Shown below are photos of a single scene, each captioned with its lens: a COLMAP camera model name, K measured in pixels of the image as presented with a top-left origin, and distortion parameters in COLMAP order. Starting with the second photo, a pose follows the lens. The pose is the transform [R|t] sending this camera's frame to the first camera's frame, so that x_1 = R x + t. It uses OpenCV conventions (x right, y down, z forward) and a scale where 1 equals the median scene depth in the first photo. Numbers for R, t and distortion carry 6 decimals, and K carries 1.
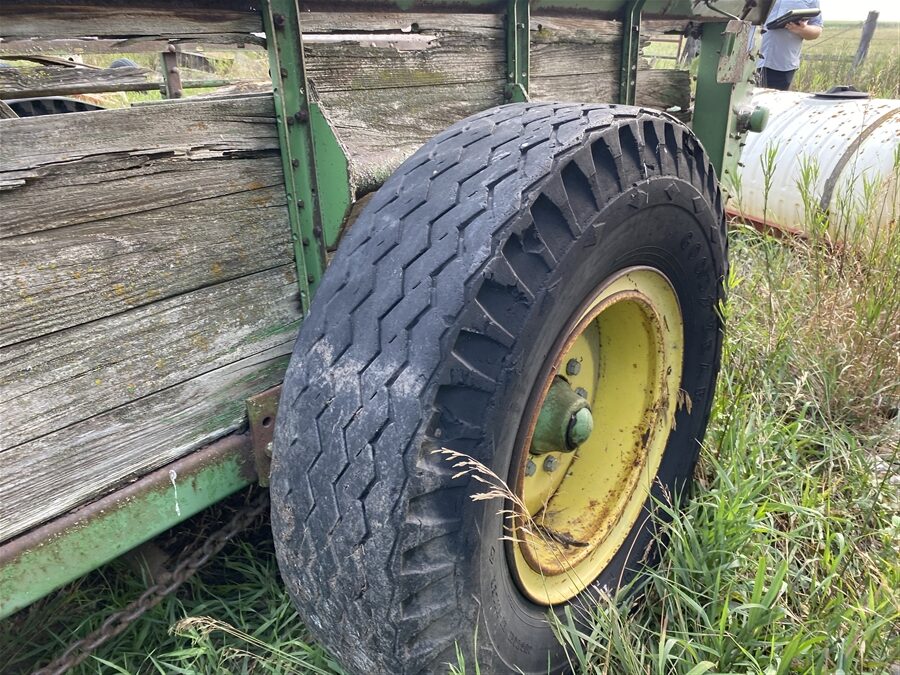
lens RADIAL K [[682.2, 0, 452.4], [0, 682.2, 339.7], [0, 0, 1]] dist [0.039249, -0.055739]
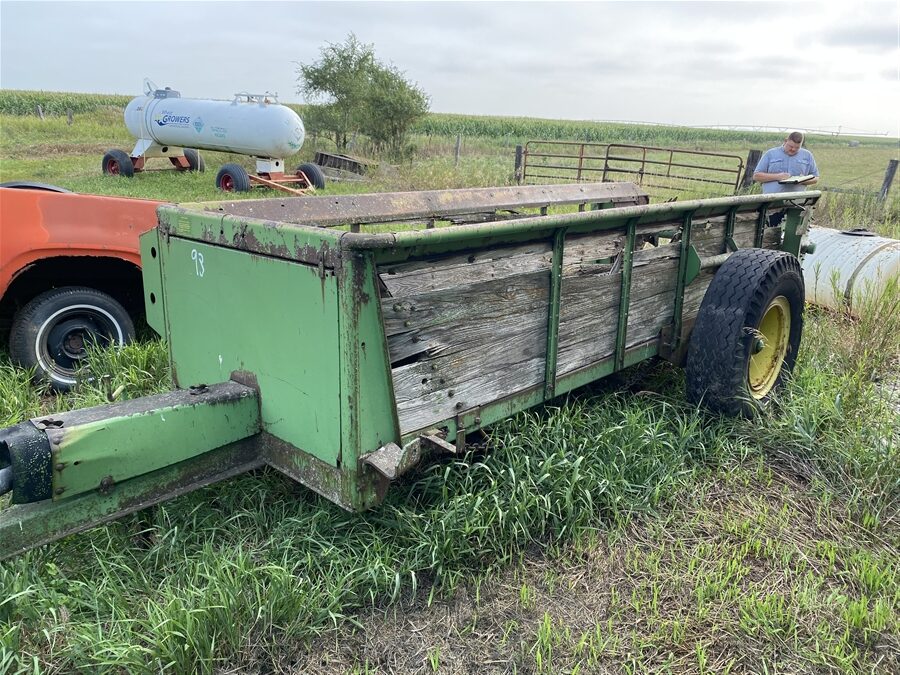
lens RADIAL K [[682.2, 0, 447.7], [0, 682.2, 334.5], [0, 0, 1]] dist [0.039249, -0.055739]
pose [[0.996533, 0.063997, -0.053162, -0.972083], [-0.070315, 0.989404, -0.127023, 0.517696], [0.044470, 0.130321, 0.990474, -1.991162]]
